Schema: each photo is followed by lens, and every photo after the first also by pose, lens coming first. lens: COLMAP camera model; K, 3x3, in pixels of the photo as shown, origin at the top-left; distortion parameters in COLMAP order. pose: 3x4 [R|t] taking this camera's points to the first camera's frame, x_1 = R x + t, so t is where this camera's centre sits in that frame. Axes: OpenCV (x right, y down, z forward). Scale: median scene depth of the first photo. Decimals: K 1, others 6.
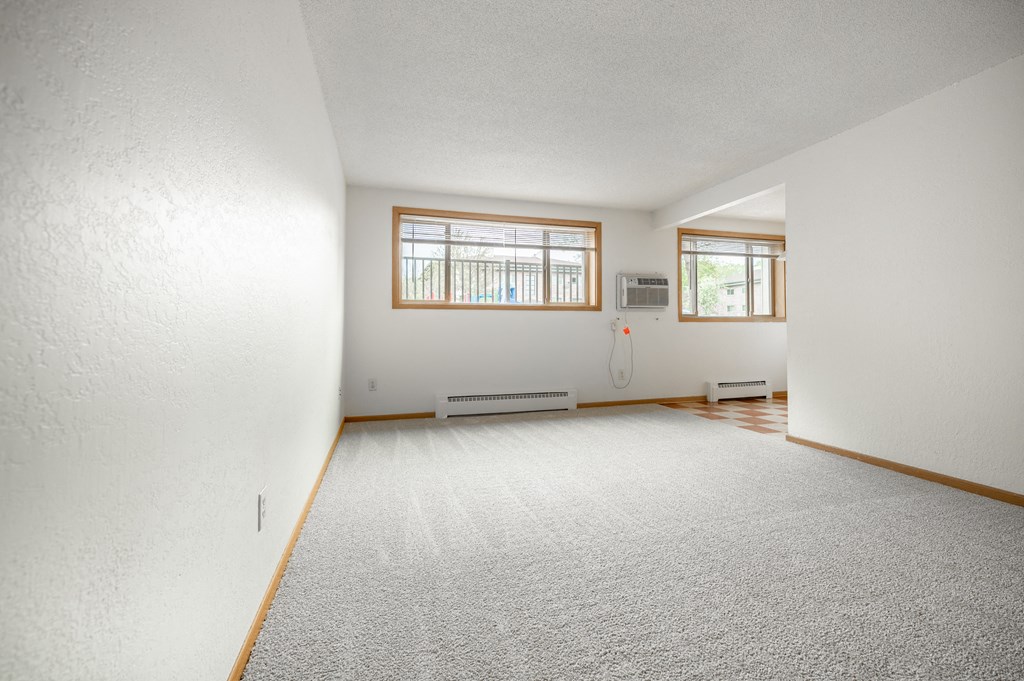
lens RADIAL K [[466.5, 0, 512.0], [0, 466.5, 340.5], [0, 0, 1]] dist [0.000228, 0.000001]
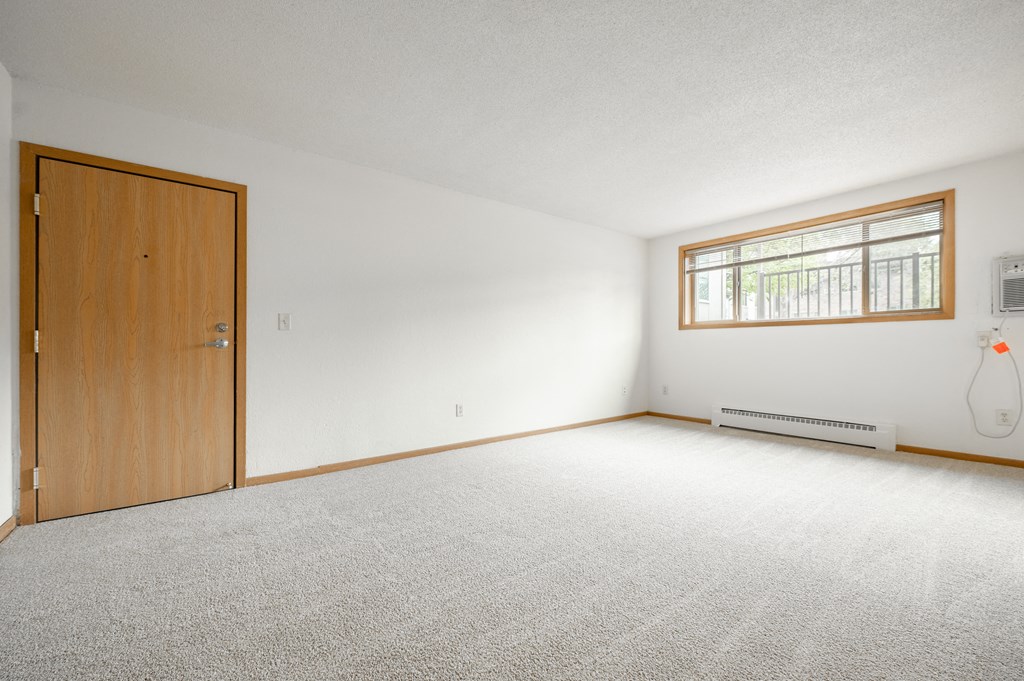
lens RADIAL K [[447.2, 0, 512.0], [0, 447.2, 340.5], [0, 0, 1]] dist [-0.000835, -0.000074]
pose [[0.303295, -0.011776, -0.952824, 0.623254], [-0.014274, 0.999755, -0.016900, -0.010615], [0.952790, 0.018726, 0.303053, 0.187000]]
